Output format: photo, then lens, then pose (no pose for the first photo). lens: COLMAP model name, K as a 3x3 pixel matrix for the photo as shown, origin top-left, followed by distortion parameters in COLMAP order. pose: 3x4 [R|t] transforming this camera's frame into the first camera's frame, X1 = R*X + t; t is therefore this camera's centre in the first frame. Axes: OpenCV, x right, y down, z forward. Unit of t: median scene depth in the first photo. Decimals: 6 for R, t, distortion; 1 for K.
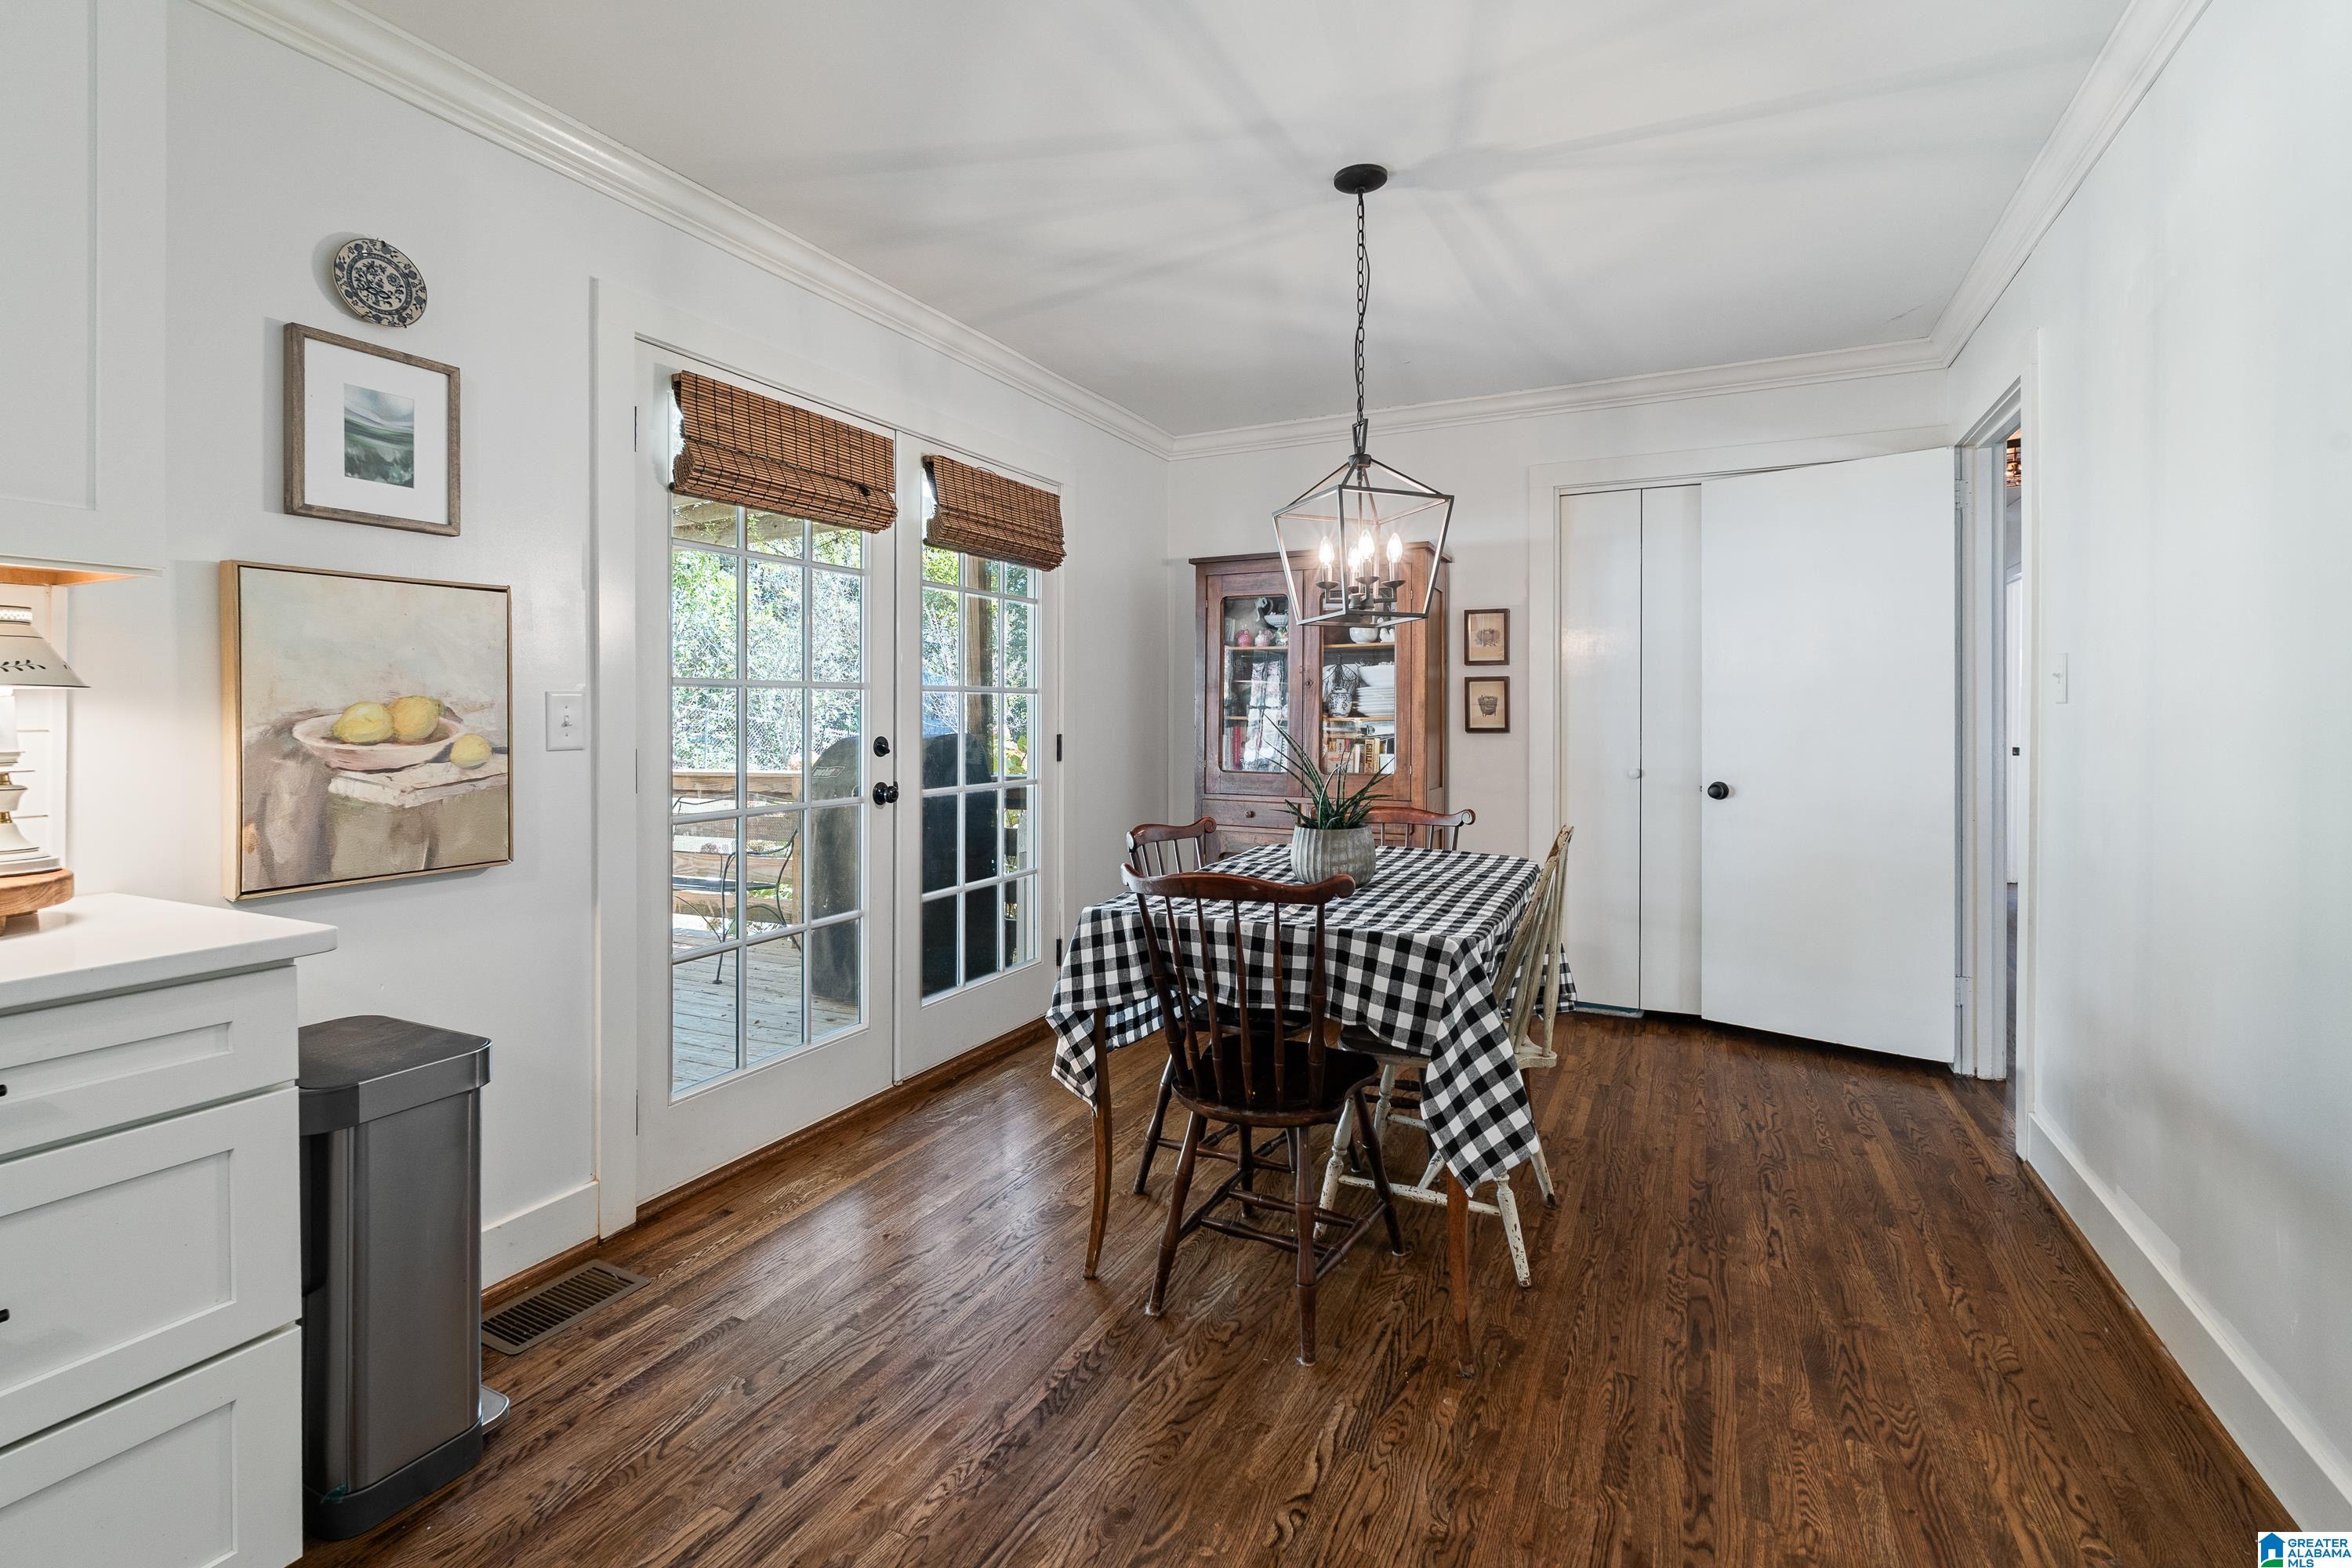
lens RADIAL K [[1068.6, 0, 1147.3], [0, 1068.6, 713.0], [0, 0, 1]] dist [-0.001645, 0.001527]
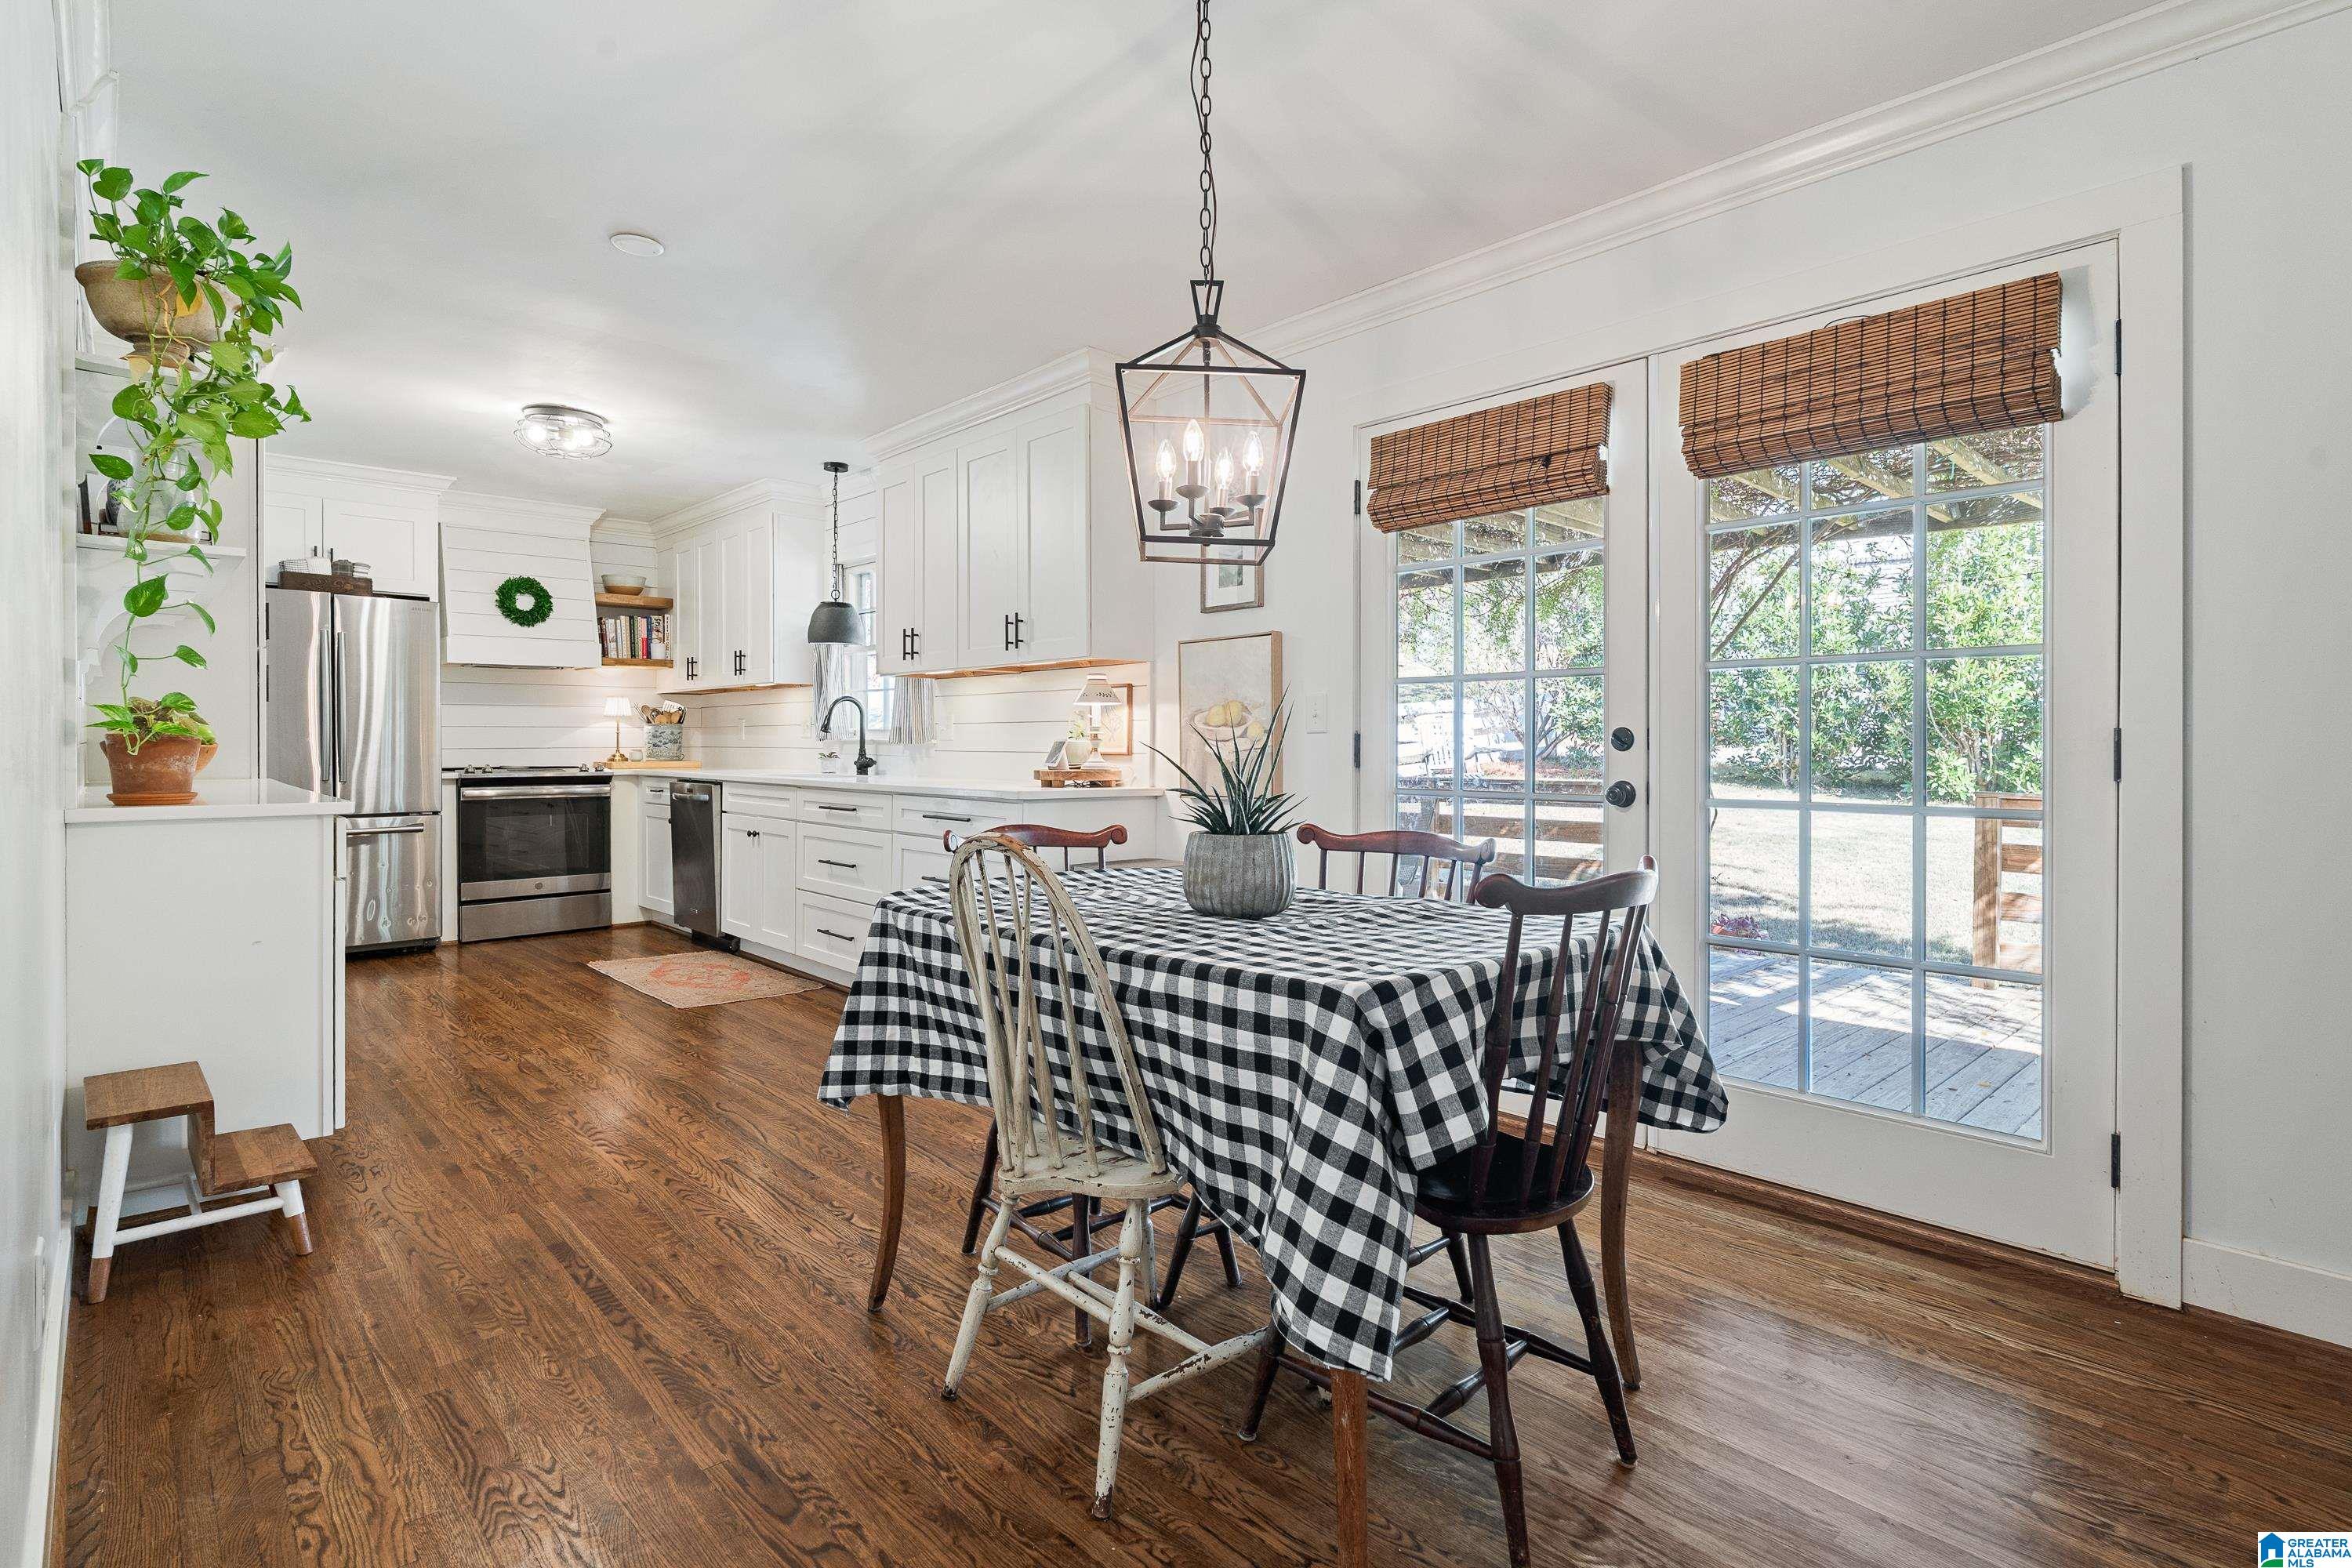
lens RADIAL K [[1133.8, 0, 1152.0], [0, 1133.8, 747.6], [0, 0, 1]] dist [-0.002288, -0.000541]
pose [[-0.349512, 0.003355, -0.936926, 1.009618], [-0.001140, 0.999991, 0.004006, 0.048577], [0.936931, 0.002468, -0.349505, 1.327579]]
